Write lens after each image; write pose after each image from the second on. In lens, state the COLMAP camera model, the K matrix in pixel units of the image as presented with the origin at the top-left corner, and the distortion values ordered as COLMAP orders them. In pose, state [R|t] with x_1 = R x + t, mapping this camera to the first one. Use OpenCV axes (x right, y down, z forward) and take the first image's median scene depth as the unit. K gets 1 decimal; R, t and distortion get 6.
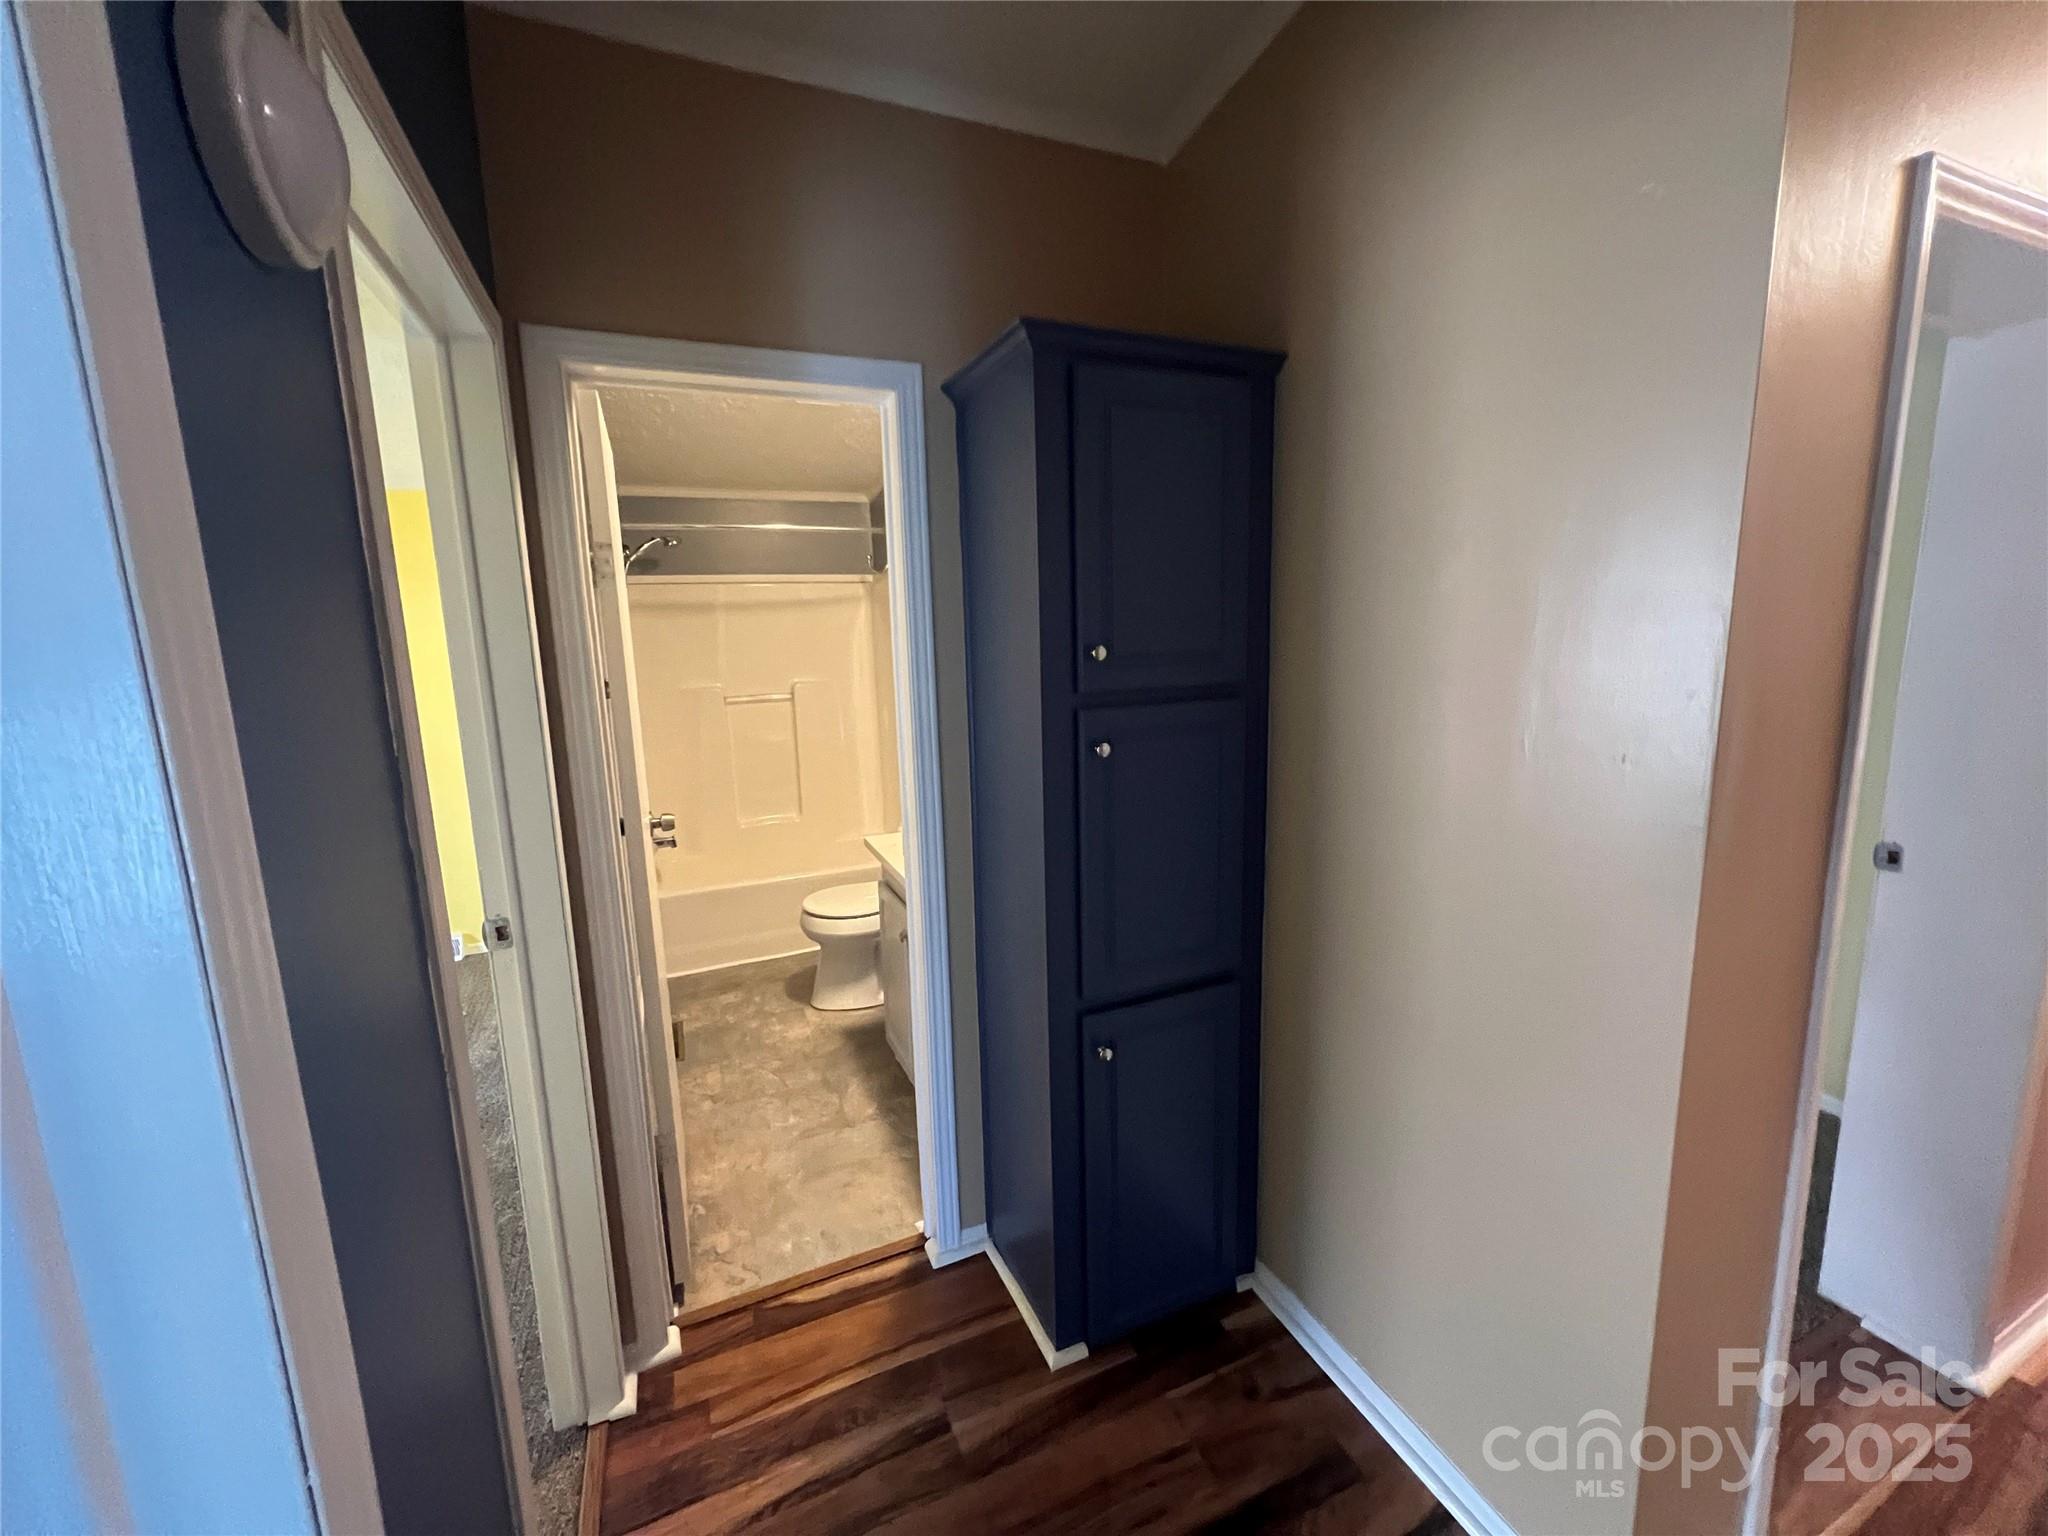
lens RADIAL K [[820.6, 0, 1028.1], [0, 820.6, 761.4], [0, 0, 1]] dist [-0.000292, -0.000007]
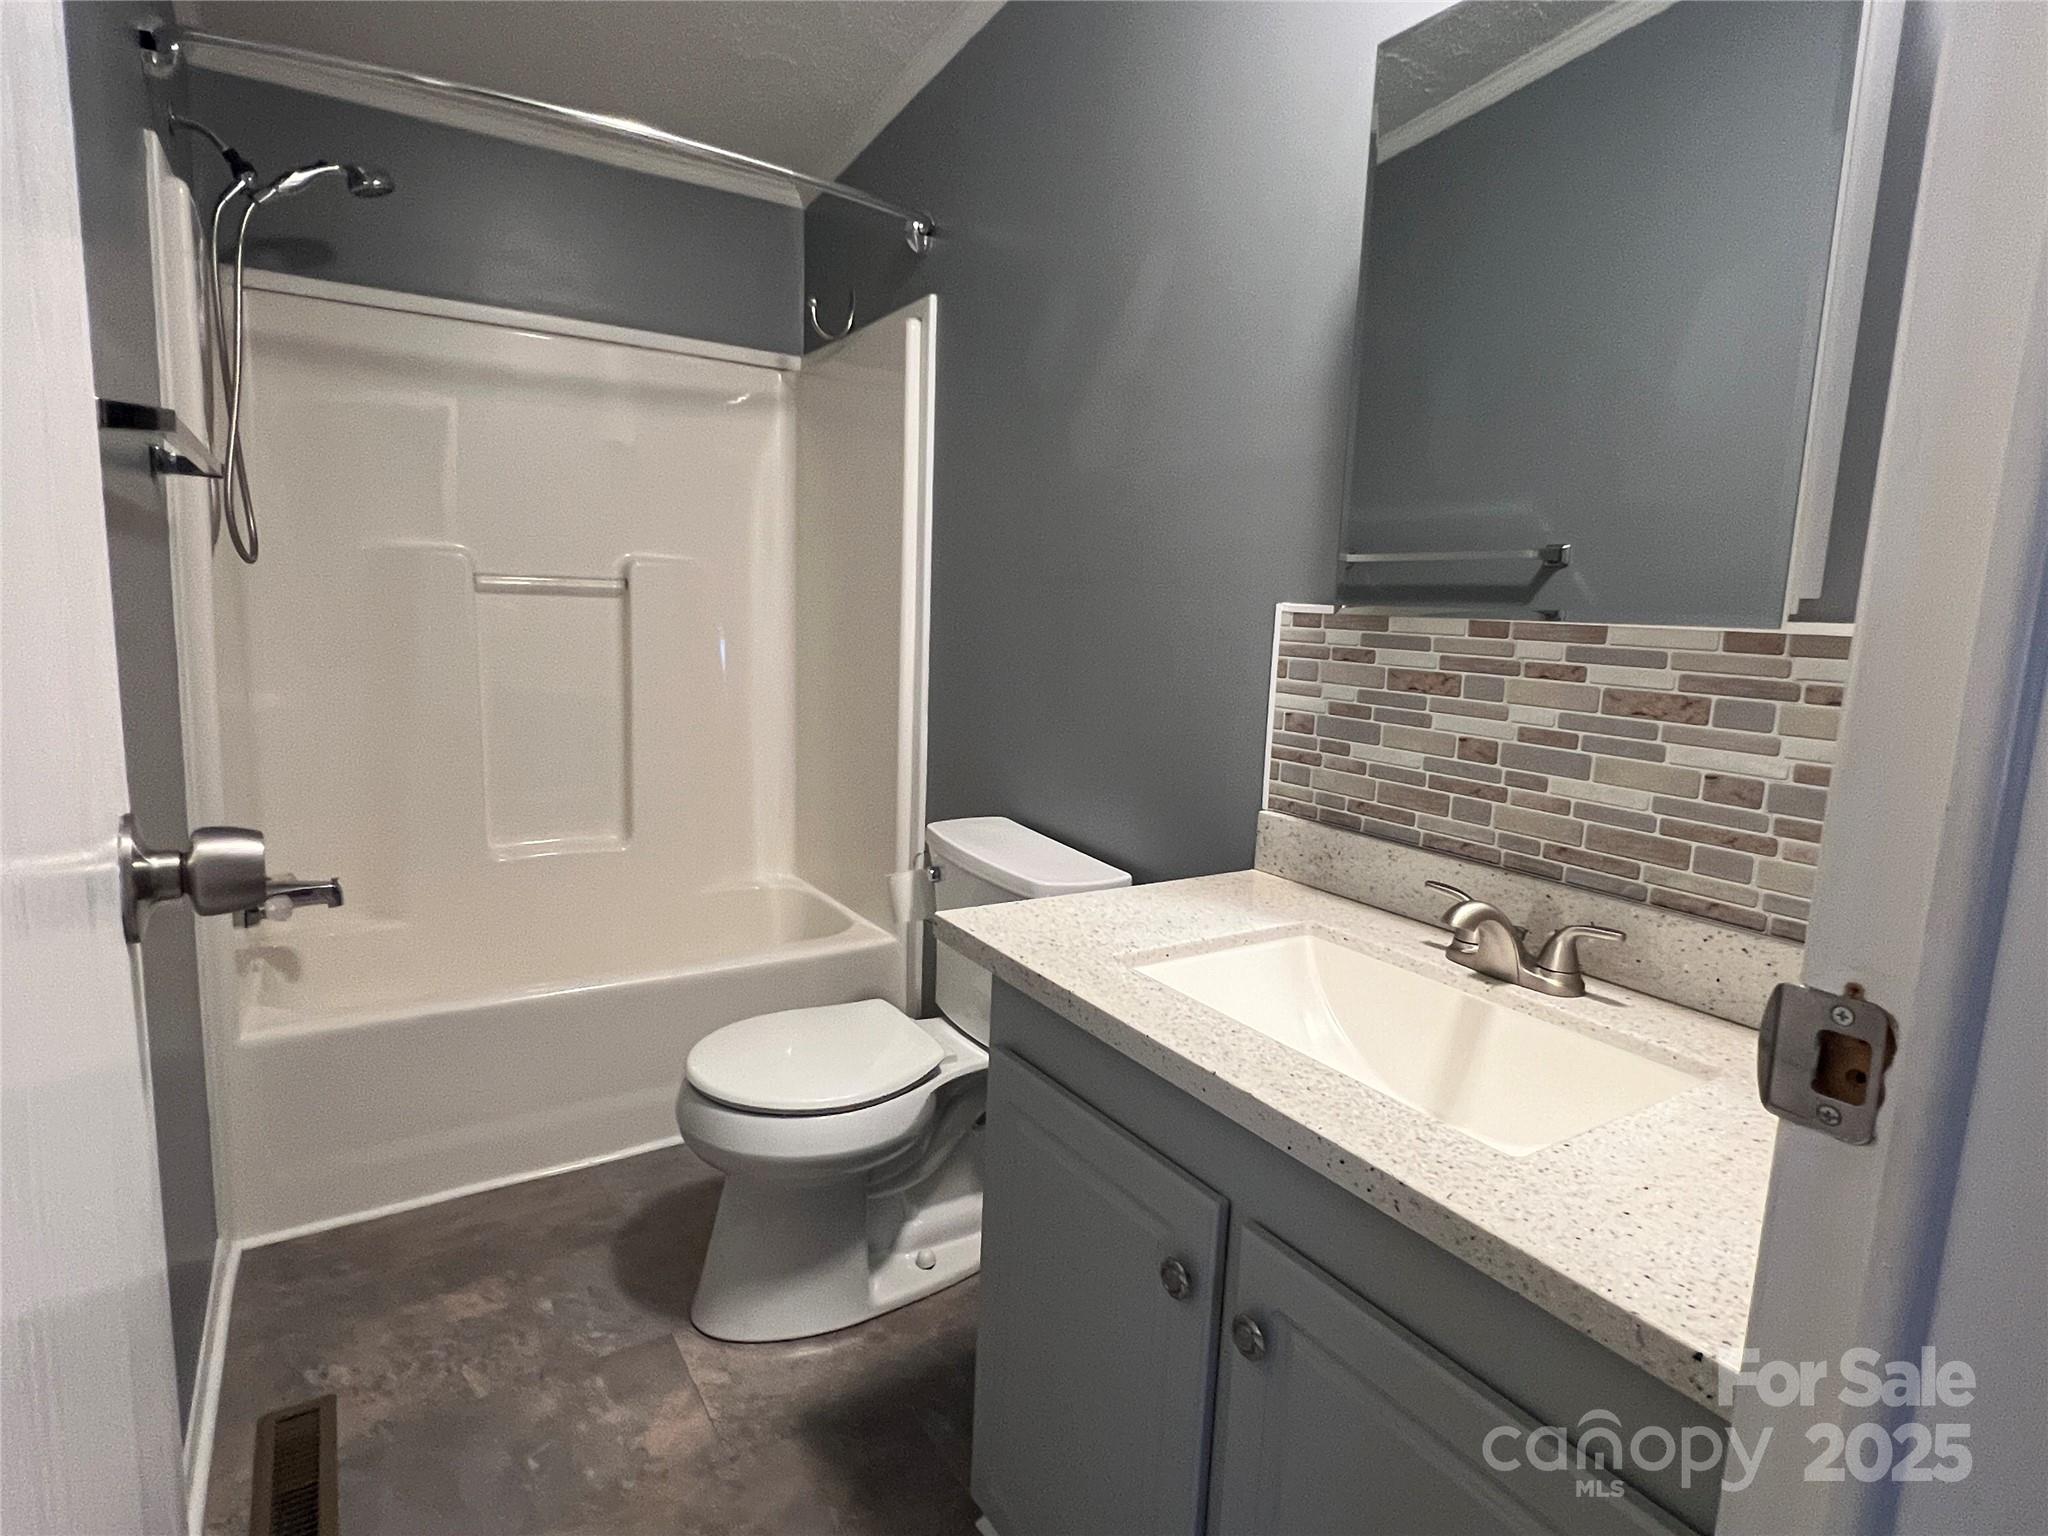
lens RADIAL K [[1070.5, 0, 1019.2], [0, 1070.5, 761.2], [0, 0, 1]] dist [0.001395, -0.002693]
pose [[0.986103, 0.045641, 0.159741, -0.200014], [-0.042928, 0.998870, -0.020397, 0.029945], [-0.160491, 0.013257, 0.986948, 0.454419]]
